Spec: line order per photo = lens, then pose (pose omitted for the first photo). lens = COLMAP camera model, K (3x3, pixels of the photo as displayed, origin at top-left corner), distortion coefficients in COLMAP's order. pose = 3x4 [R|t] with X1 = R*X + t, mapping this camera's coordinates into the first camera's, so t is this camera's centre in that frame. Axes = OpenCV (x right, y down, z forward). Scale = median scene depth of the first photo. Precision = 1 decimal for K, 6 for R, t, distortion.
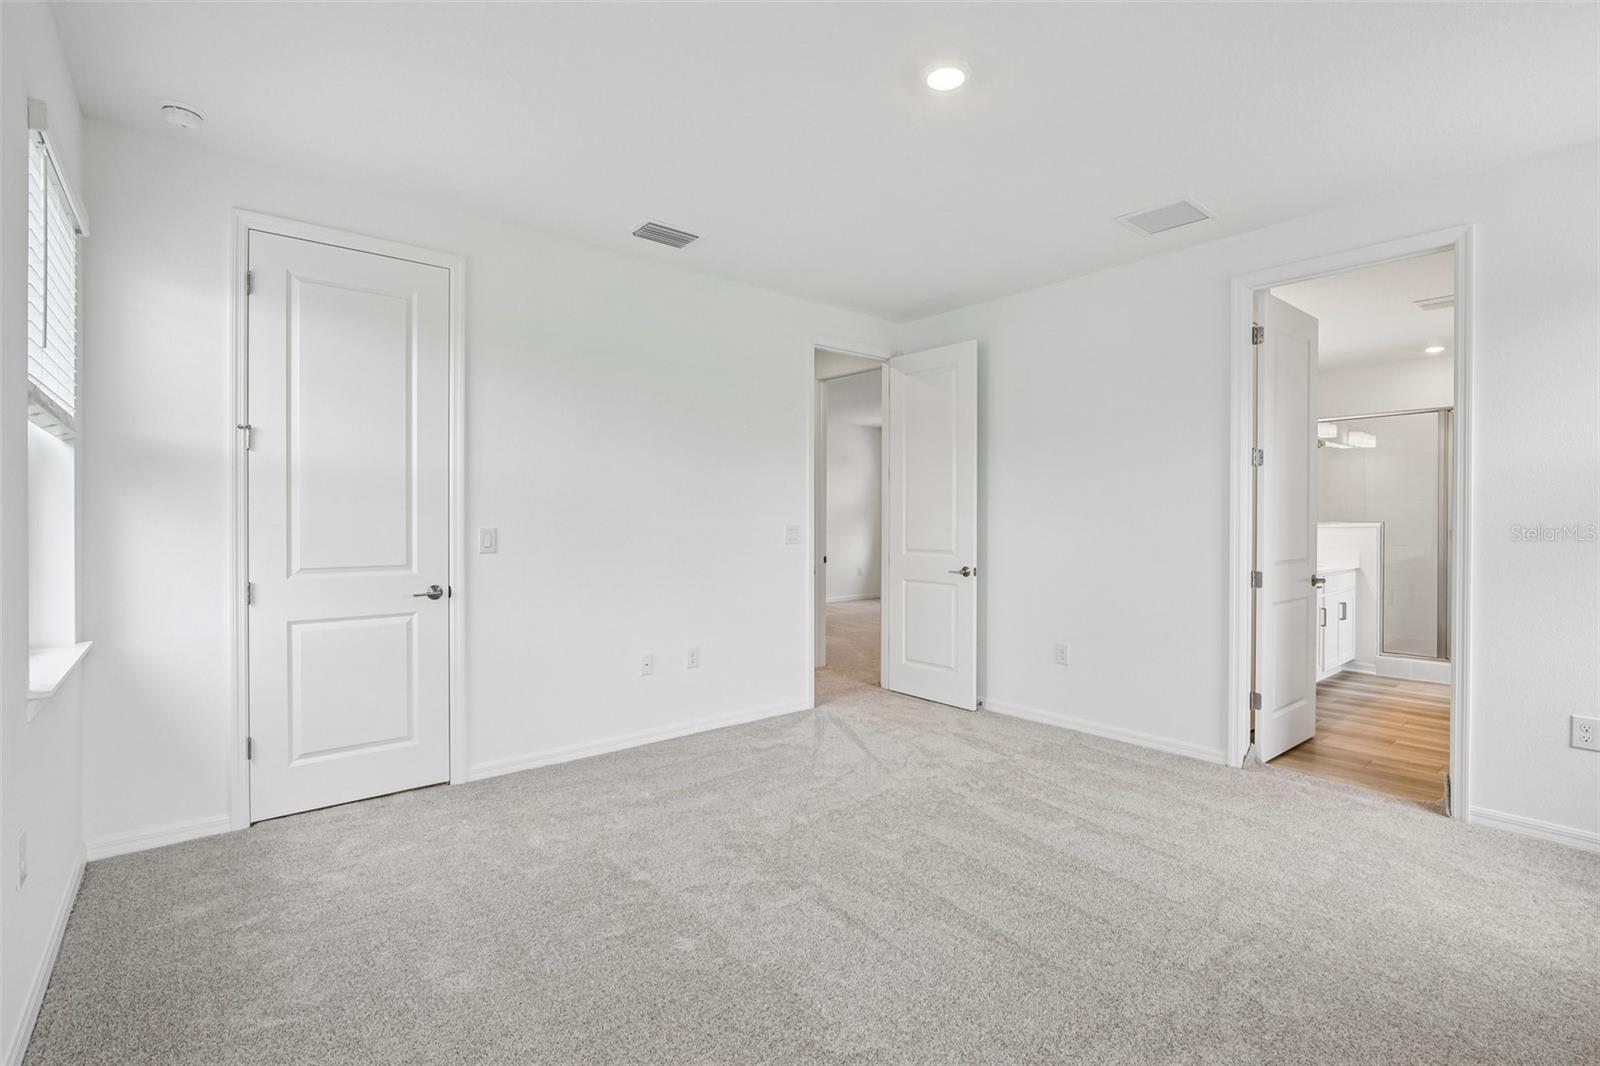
lens RADIAL K [[733.1, 0, 809.1], [0, 733.1, 524.0], [0, 0, 1]] dist [-0.015425, 0.000480]
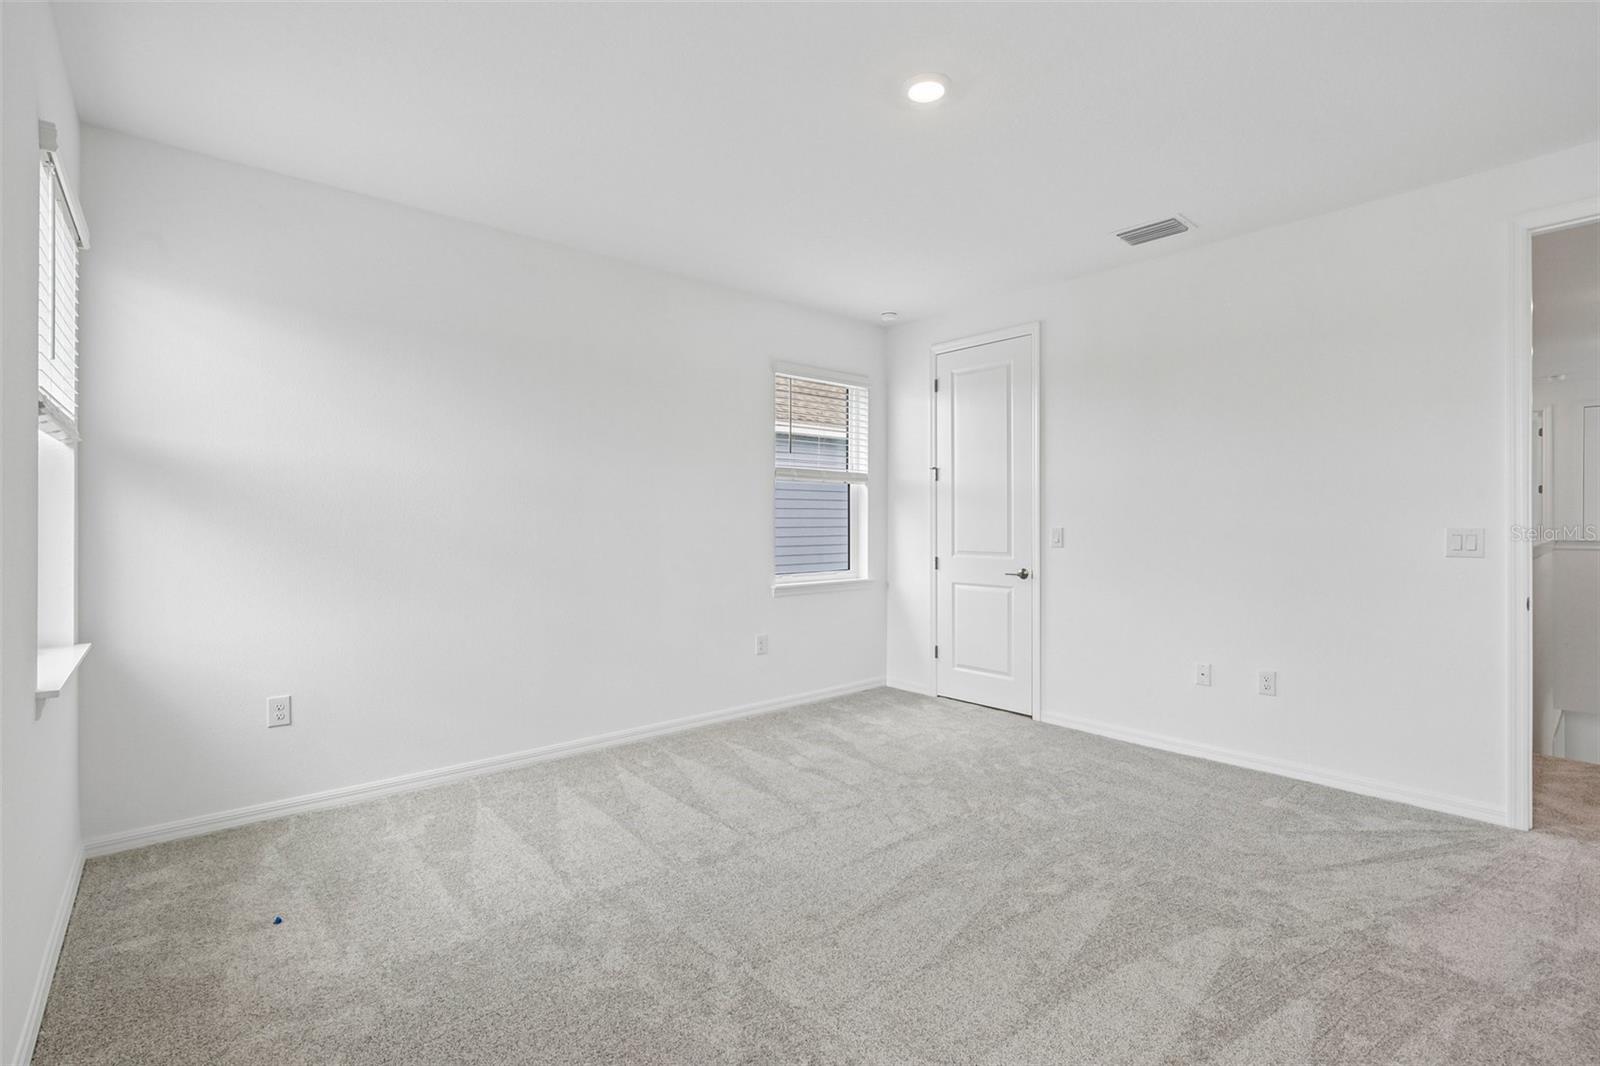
lens RADIAL K [[733.1, 0, 809.1], [0, 733.1, 524.0], [0, 0, 1]] dist [-0.015425, 0.000480]
pose [[0.015689, 0.004841, -0.999865, 0.826064], [-0.003000, 0.999984, 0.004794, -0.005228], [0.999872, 0.002924, 0.015703, 0.554963]]
